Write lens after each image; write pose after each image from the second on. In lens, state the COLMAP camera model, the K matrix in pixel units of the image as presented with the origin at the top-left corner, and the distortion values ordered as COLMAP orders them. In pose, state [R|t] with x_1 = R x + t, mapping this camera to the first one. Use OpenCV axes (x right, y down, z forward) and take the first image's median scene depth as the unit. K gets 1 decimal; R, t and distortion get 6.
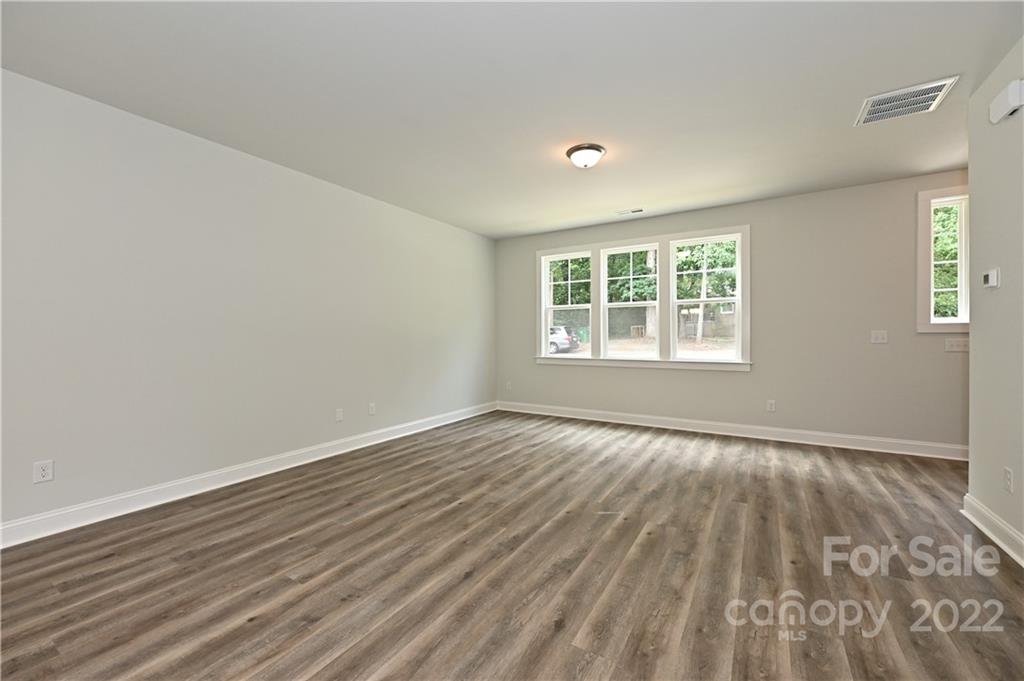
lens RADIAL K [[406.8, 0, 513.1], [0, 406.8, 338.8], [0, 0, 1]] dist [-0.000685, -0.000018]
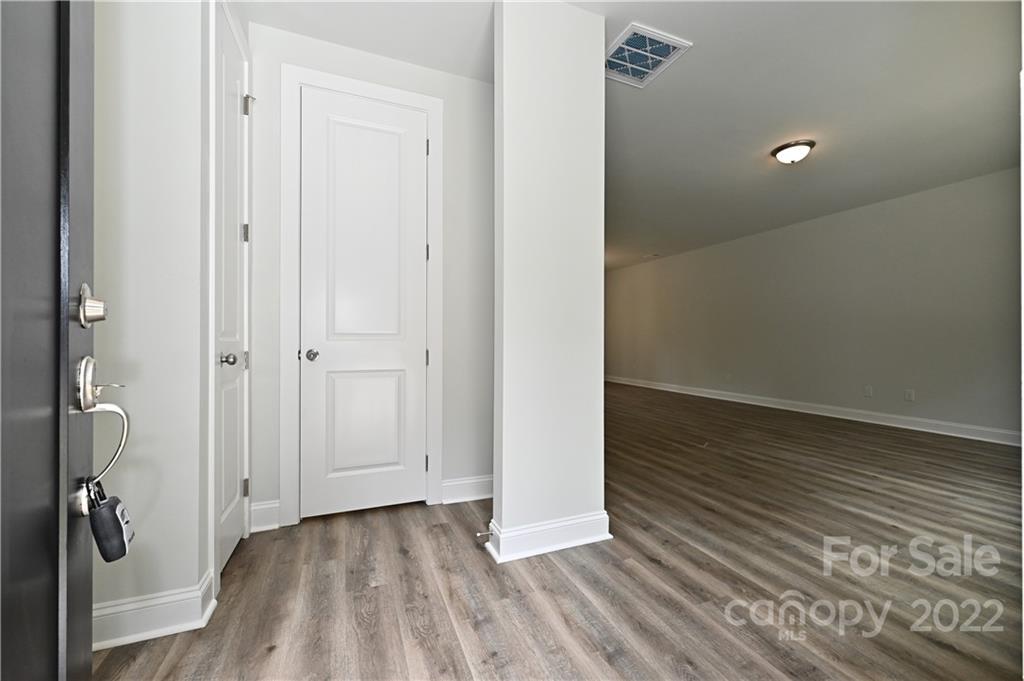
lens RADIAL K [[406.8, 0, 508.8], [0, 406.8, 339.2], [0, 0, 1]] dist [-0.000685, -0.000018]
pose [[-0.591833, 0.002428, -0.806057, 1.701925], [-0.003413, 0.999979, 0.005518, 0.038539], [0.806054, 0.006017, -0.591812, 1.199582]]
